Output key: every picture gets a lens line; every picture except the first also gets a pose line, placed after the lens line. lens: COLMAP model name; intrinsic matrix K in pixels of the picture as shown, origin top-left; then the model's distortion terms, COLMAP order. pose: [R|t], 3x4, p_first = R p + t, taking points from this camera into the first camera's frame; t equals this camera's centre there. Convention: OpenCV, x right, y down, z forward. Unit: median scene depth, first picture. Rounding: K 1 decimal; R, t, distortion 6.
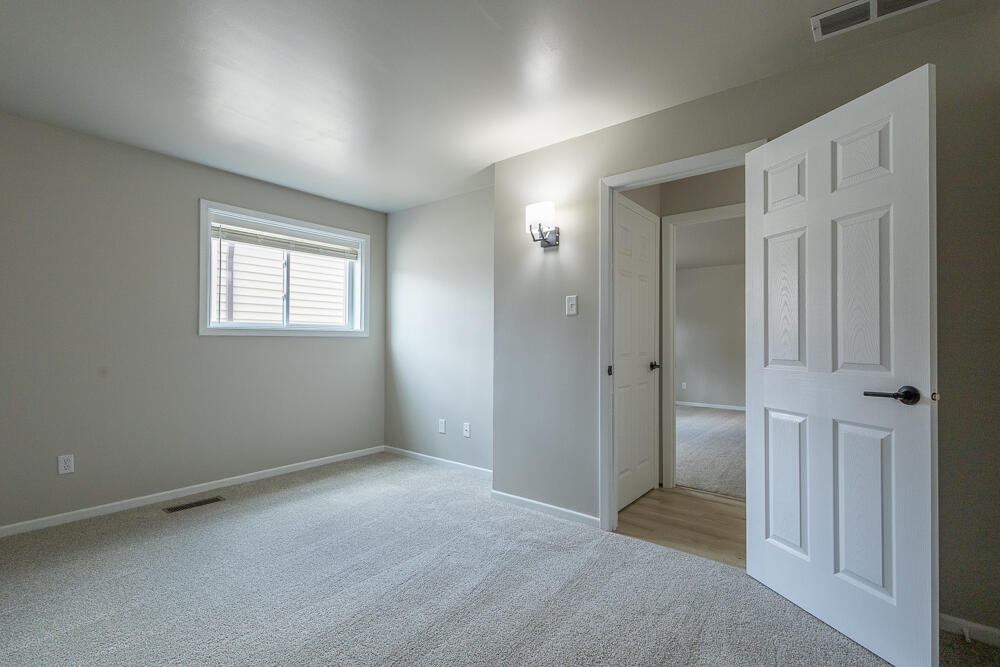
lens RADIAL K [[467.0, 0, 497.6], [0, 467.0, 337.7], [0, 0, 1]] dist [0.003896, -0.000132]
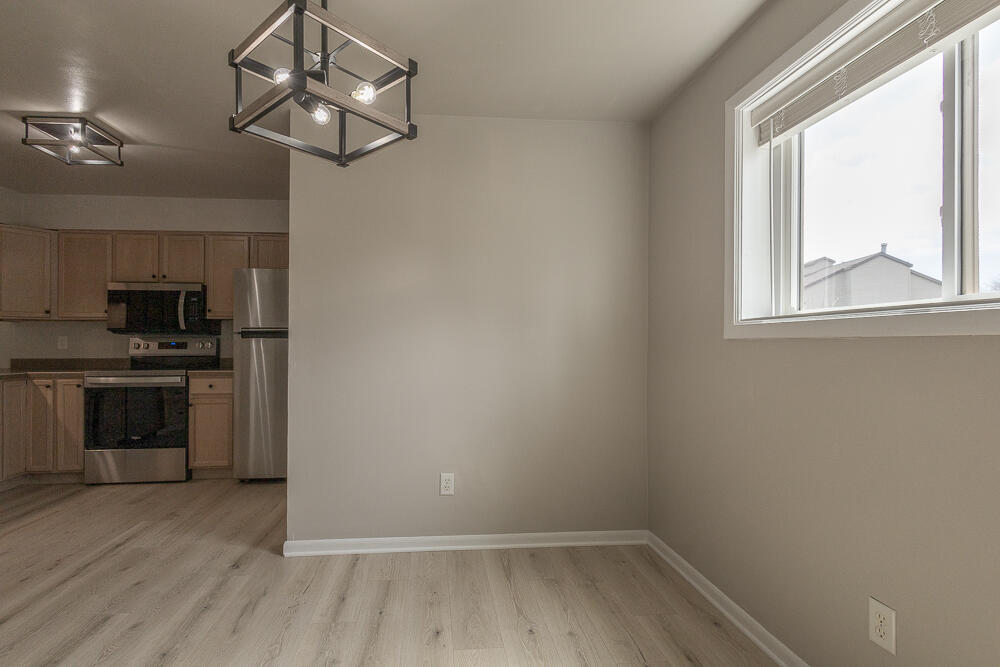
lens RADIAL K [[472.0, 0, 478.4], [0, 472.0, 340.2], [0, 0, 1]] dist [0.002636, -0.000241]
pose [[-0.721142, -0.002573, -0.692783, -0.026103], [0.009259, 0.999868, -0.013351, 0.000424], [0.692726, -0.016042, -0.721023, 1.086546]]
